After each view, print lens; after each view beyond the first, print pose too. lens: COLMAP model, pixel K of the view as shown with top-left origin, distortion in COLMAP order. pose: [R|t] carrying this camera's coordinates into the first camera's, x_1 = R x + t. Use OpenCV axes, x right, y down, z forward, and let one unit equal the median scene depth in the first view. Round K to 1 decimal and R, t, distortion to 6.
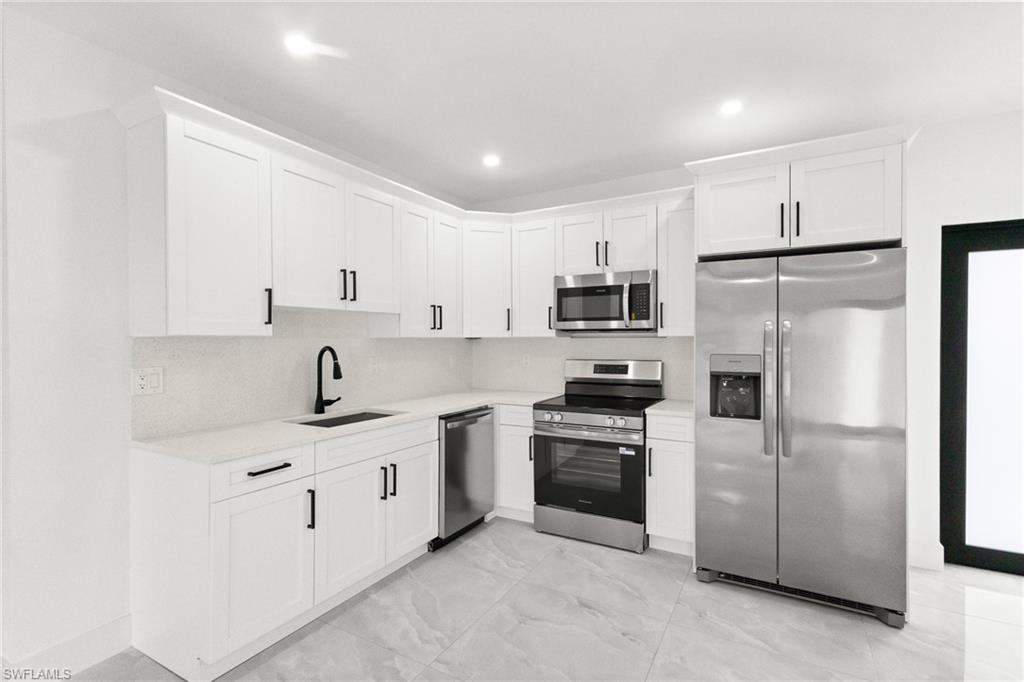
lens RADIAL K [[479.6, 0, 512.2], [0, 479.6, 342.8], [0, 0, 1]] dist [0.011714, -0.001819]
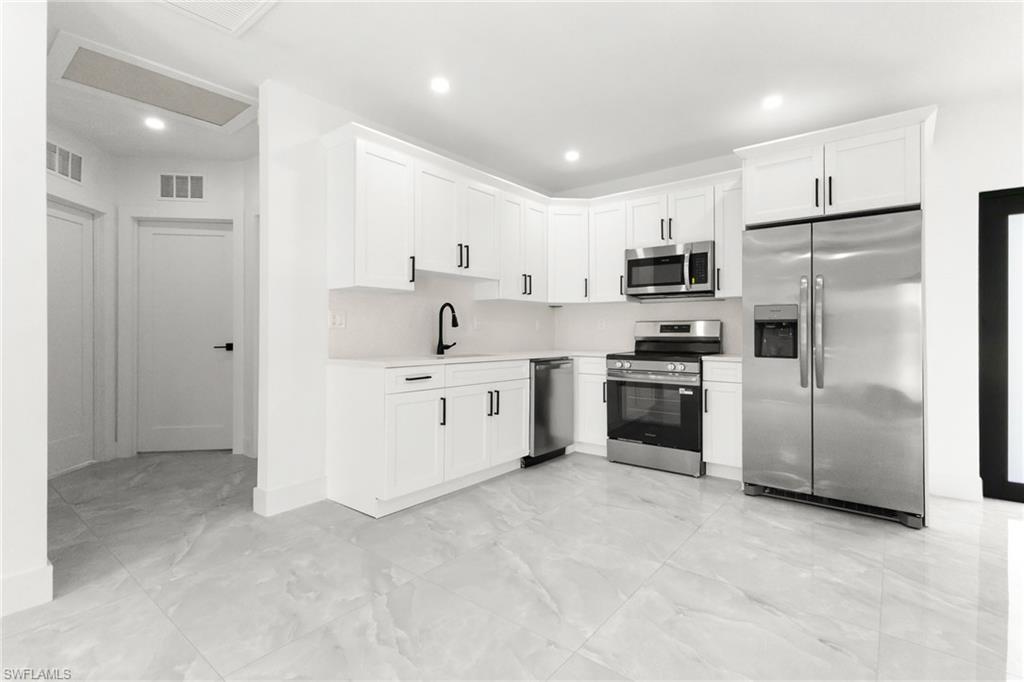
lens RADIAL K [[479.6, 0, 512.1], [0, 479.6, 327.2], [0, 0, 1]] dist [0.011714, -0.001819]
pose [[0.987219, 0.002669, -0.159347, 0.001834], [-0.005281, 0.999859, -0.015967, 0.094635], [0.159282, 0.016604, 0.987094, -0.275139]]
